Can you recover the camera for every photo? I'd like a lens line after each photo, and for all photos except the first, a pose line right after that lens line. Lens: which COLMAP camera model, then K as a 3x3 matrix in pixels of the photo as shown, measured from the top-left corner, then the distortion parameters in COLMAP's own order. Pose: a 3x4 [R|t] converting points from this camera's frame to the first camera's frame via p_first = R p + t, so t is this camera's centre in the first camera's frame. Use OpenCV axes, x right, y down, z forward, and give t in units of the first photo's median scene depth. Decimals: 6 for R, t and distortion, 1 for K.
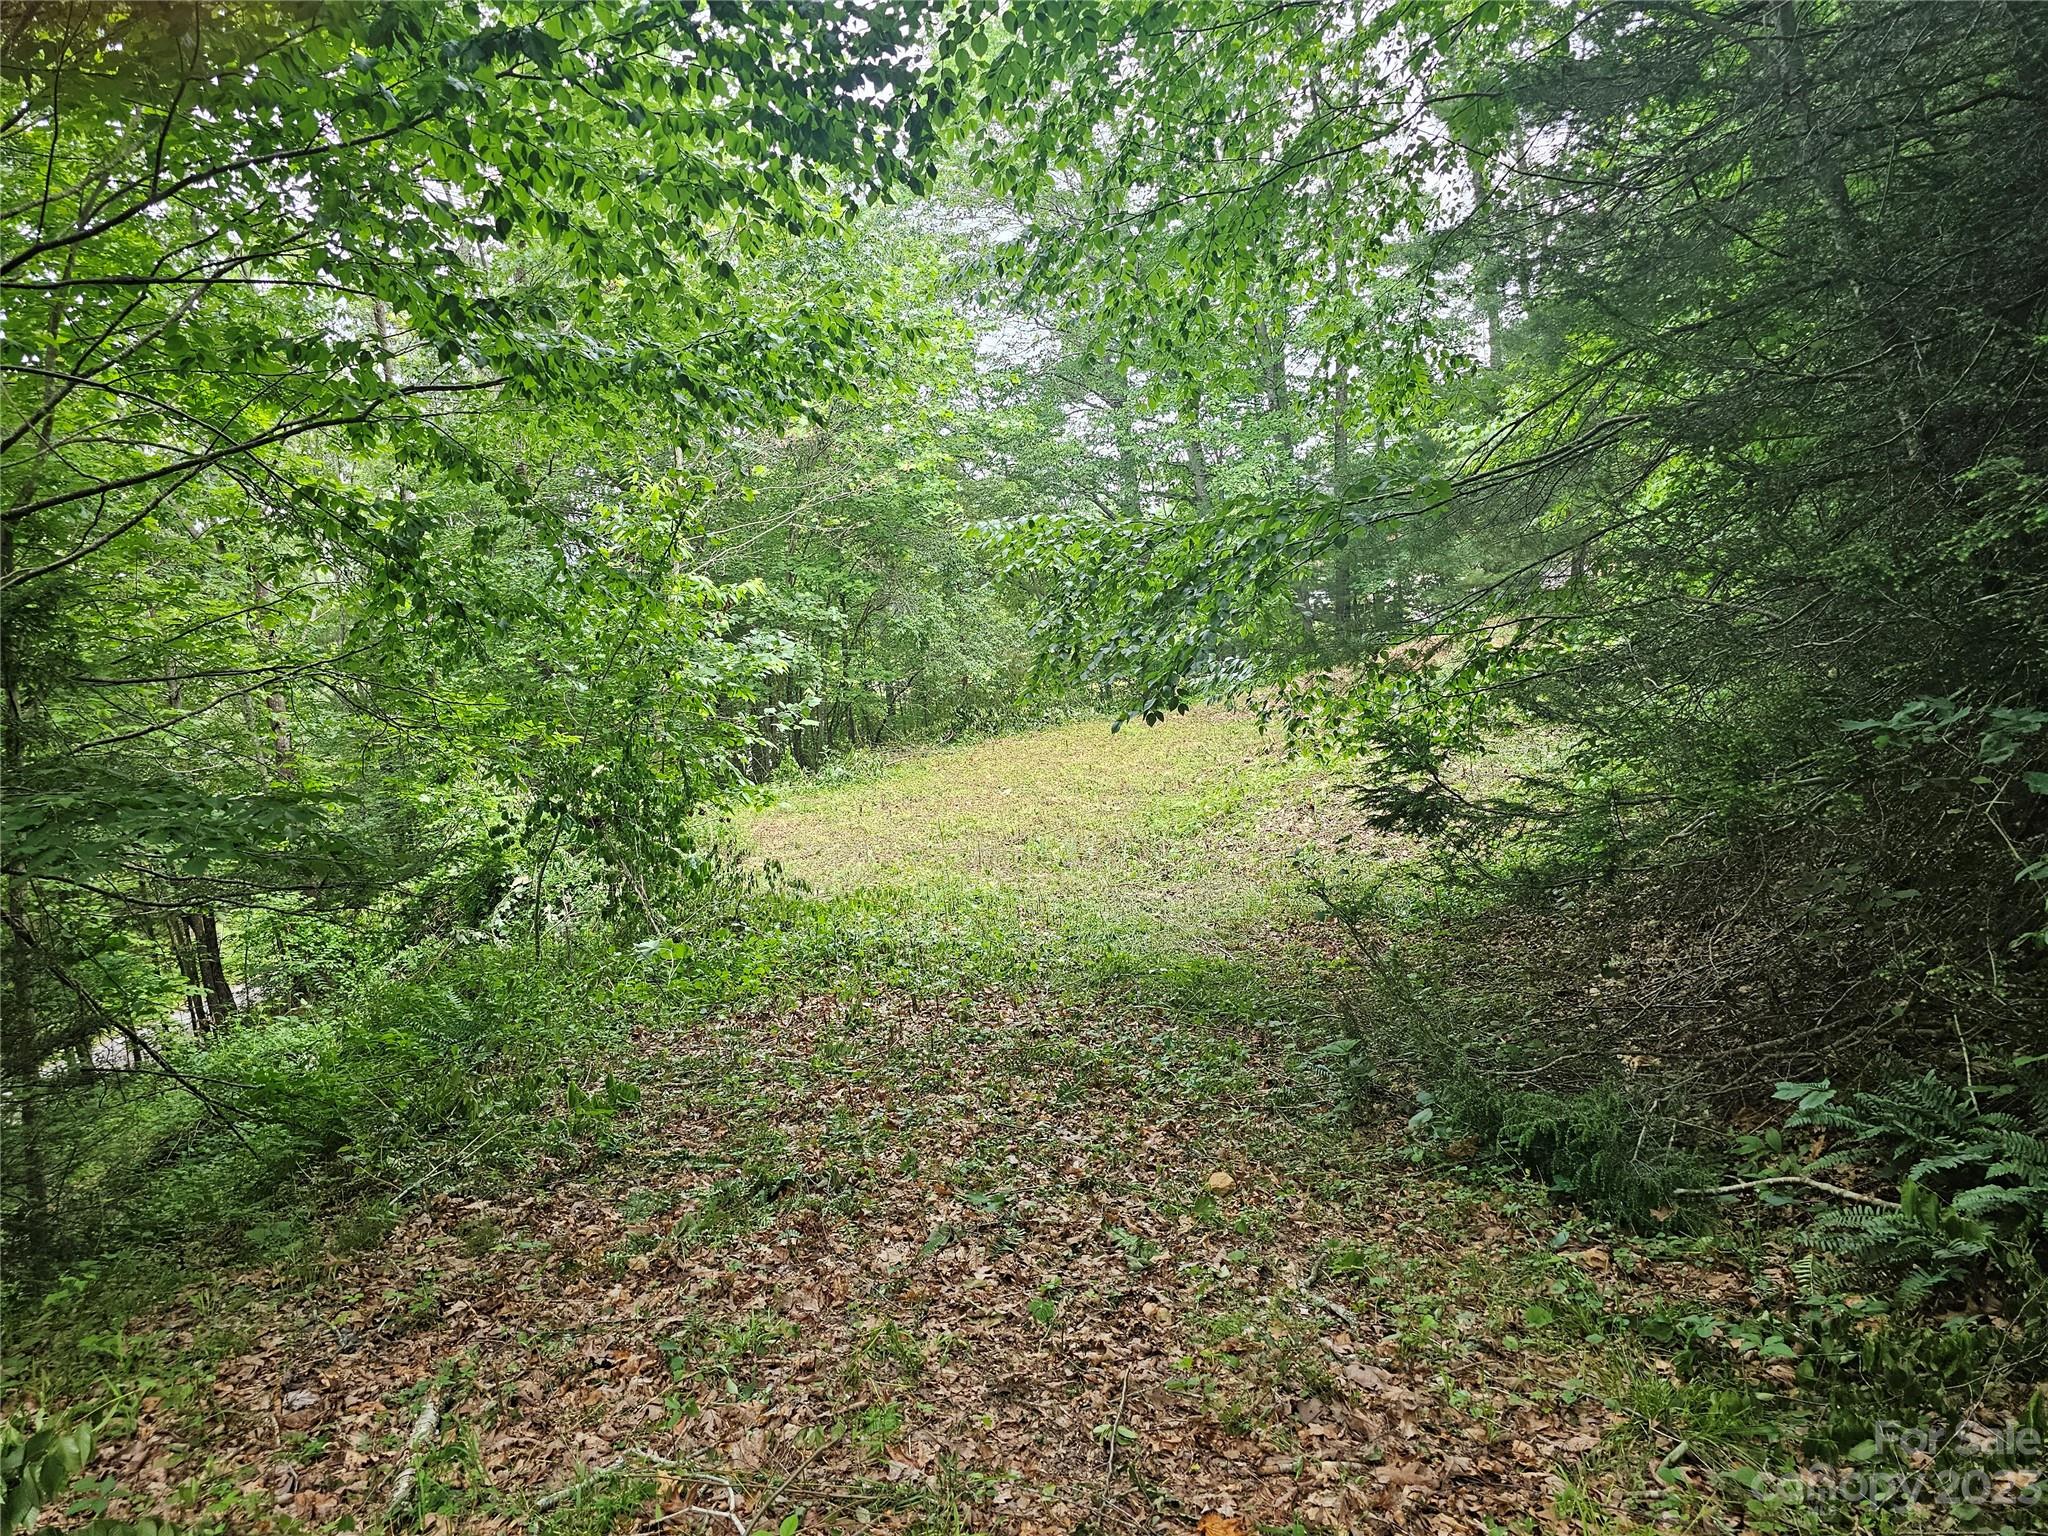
lens RADIAL K [[1387.8, 0, 1031.1], [0, 1387.8, 767.7], [0, 0, 1]] dist [0.074505, -0.063279]
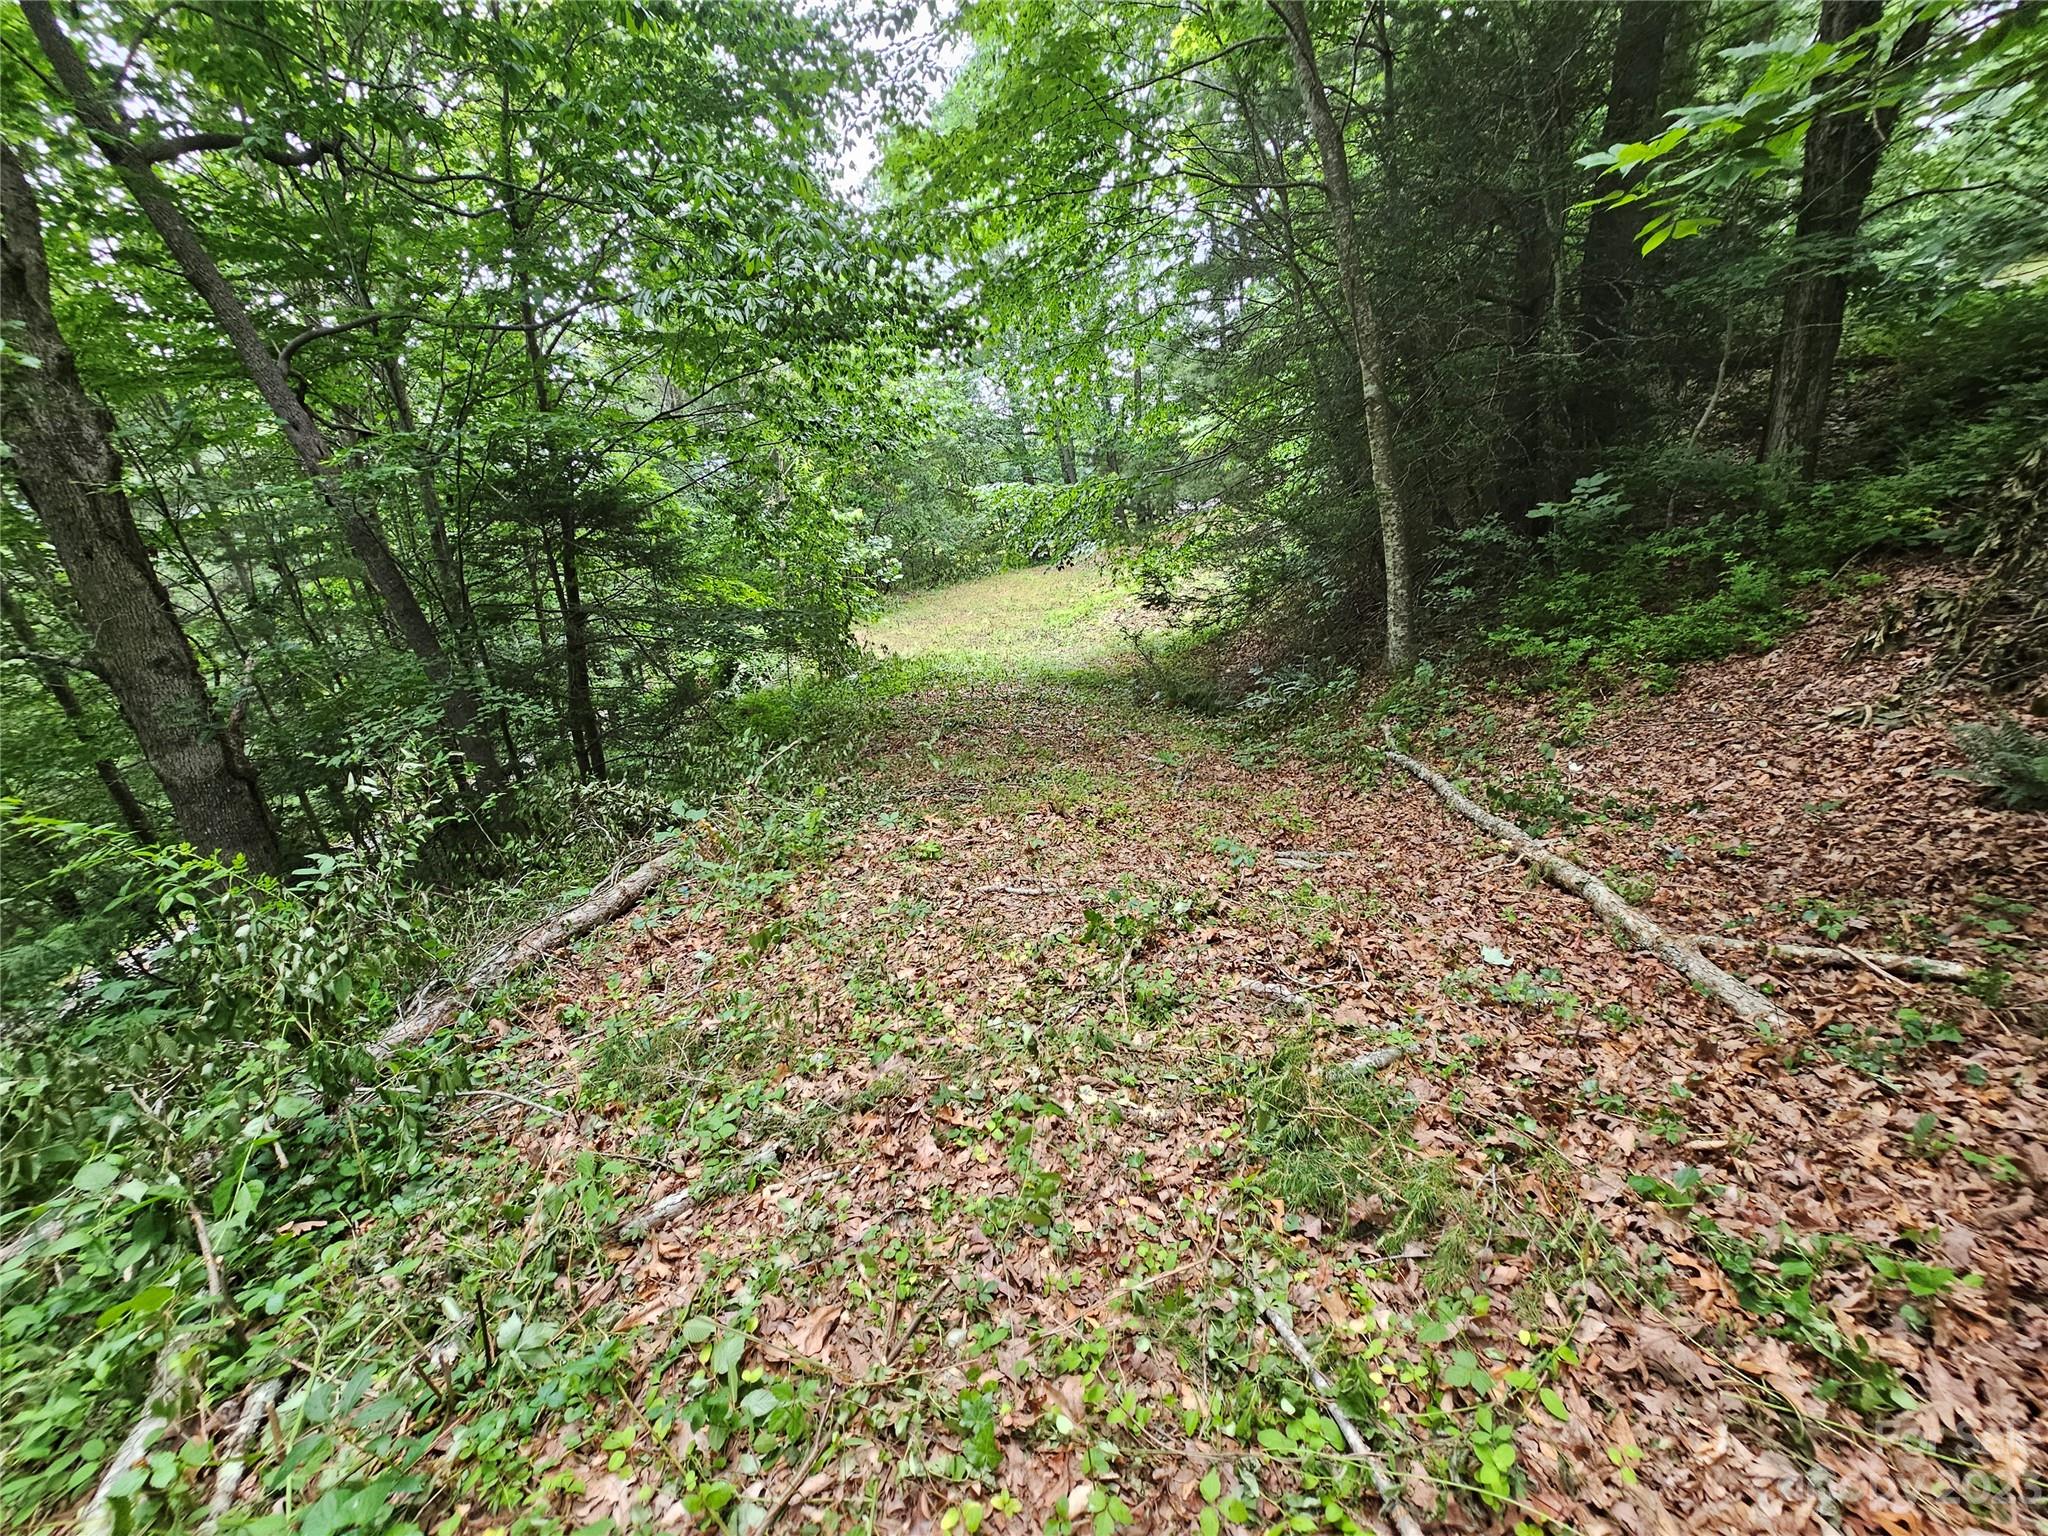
lens RADIAL K [[838.8, 0, 1027.8], [0, 838.8, 806.2], [0, 0, 1]] dist [0.005019, 0.002359]
pose [[0.995452, -0.063823, 0.070723, -0.086453], [0.045420, 0.970555, 0.236557, 0.013186], [-0.083738, -0.232269, 0.969040, -0.468321]]
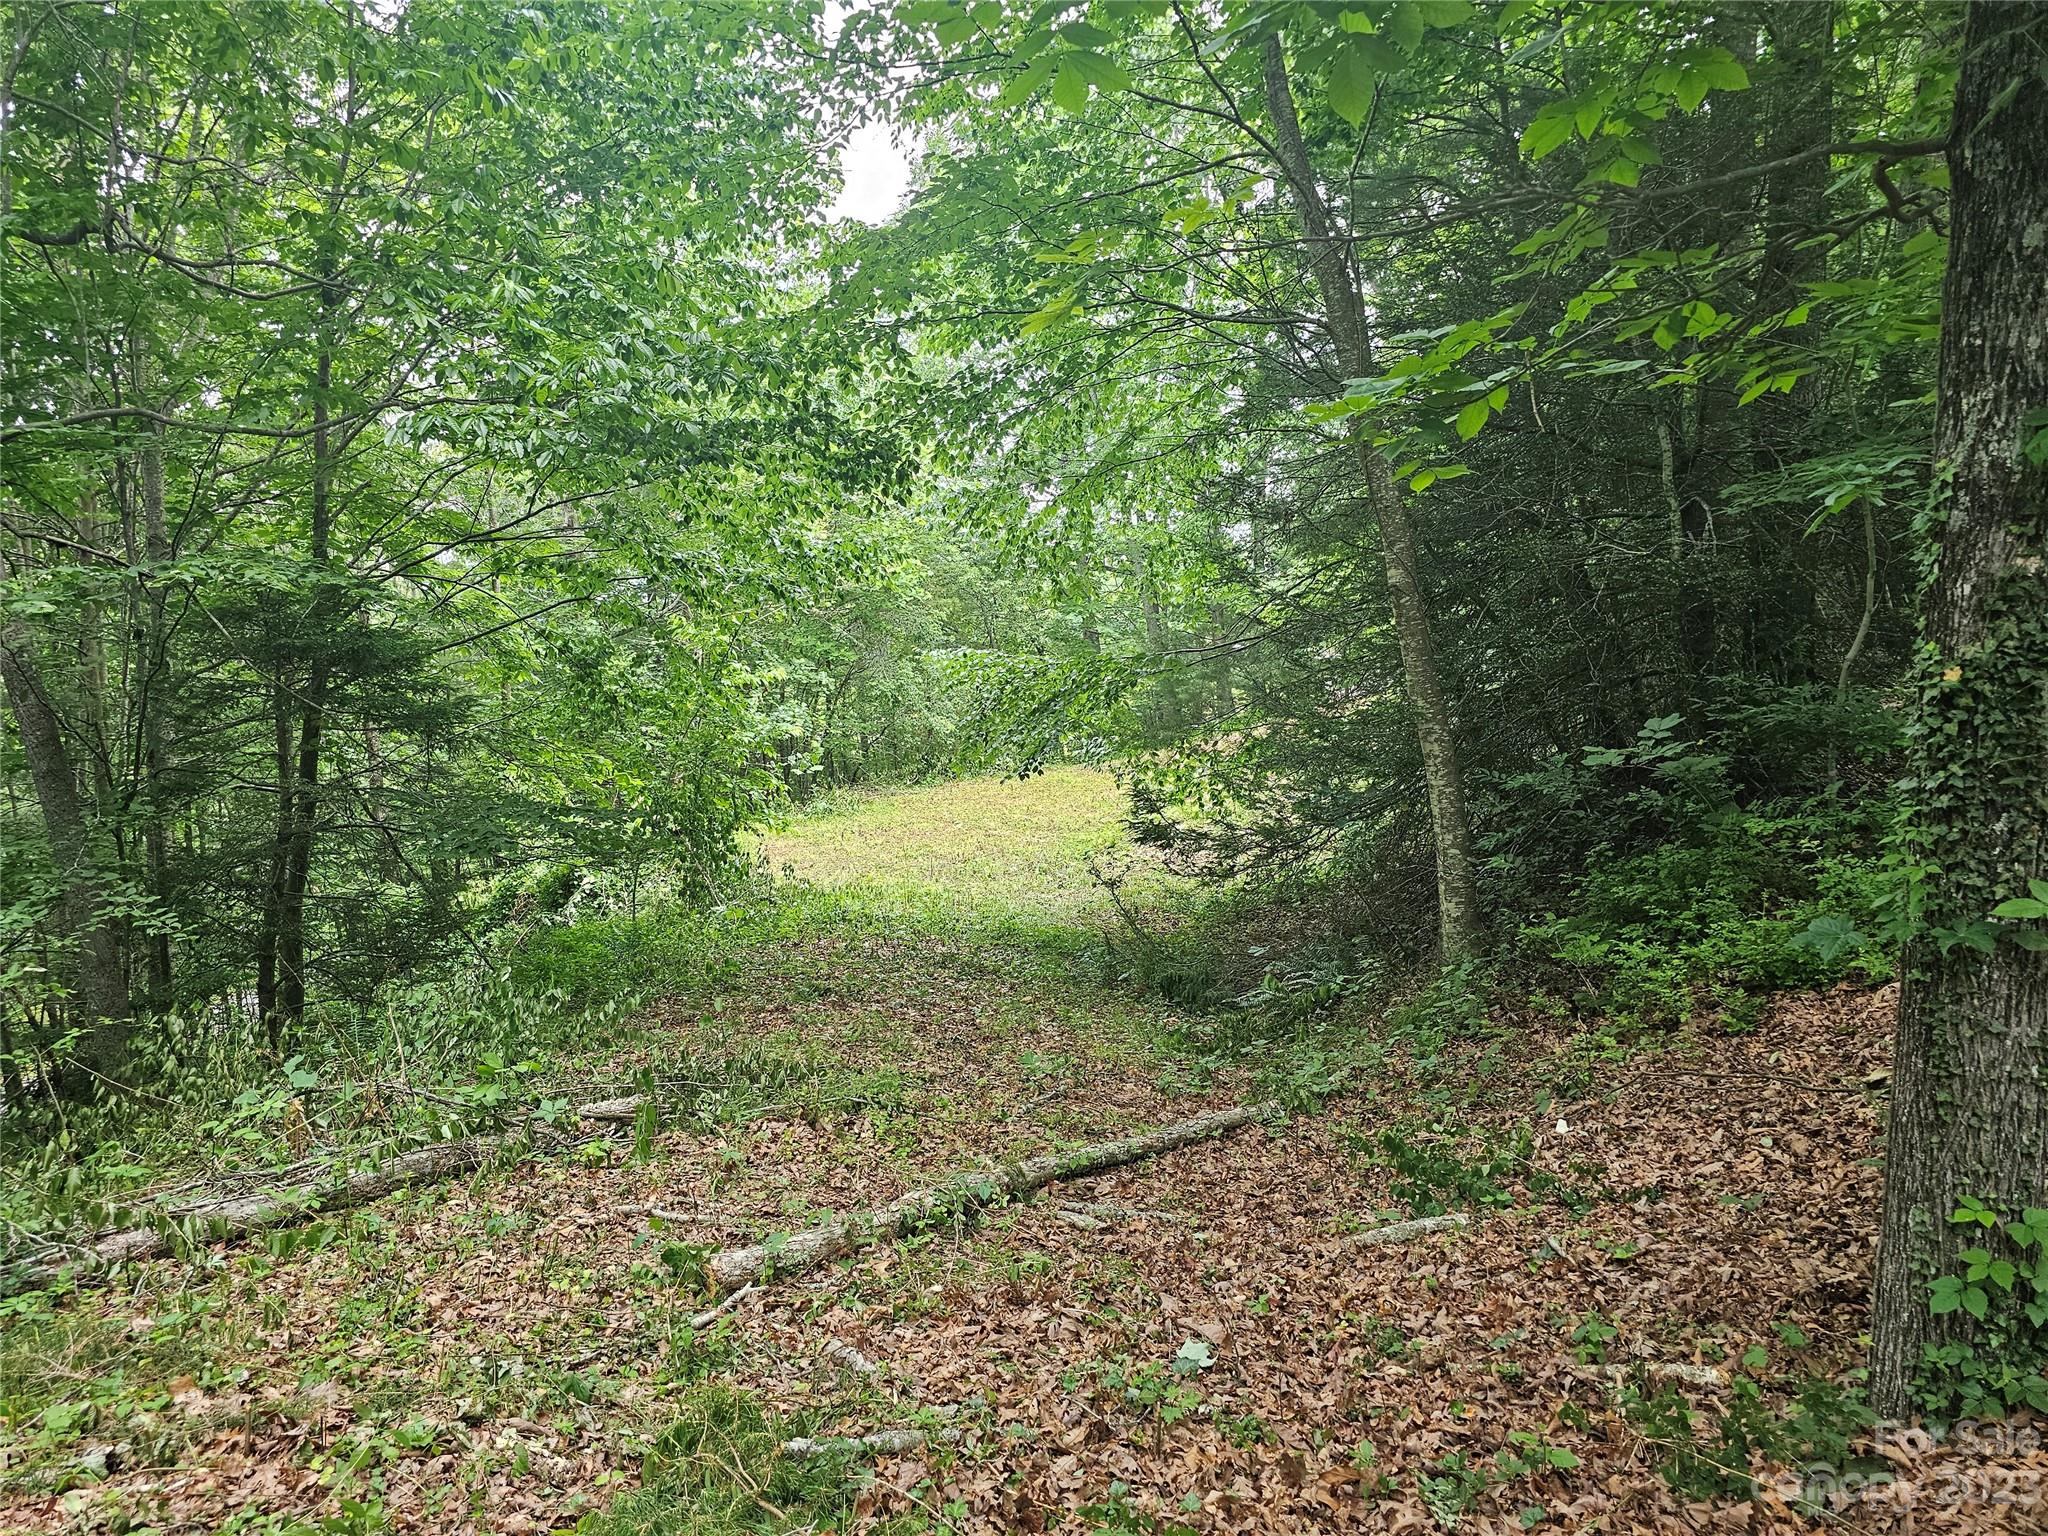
lens RADIAL K [[1387.8, 0, 999.4], [0, 1387.8, 806.3], [0, 0, 1]] dist [0.074505, -0.063279]
pose [[0.999530, 0.030648, 0.000877, 0.040595], [-0.030647, 0.999528, -0.001910, 0.002046], [-0.000935, 0.001882, 0.999998, -0.573624]]
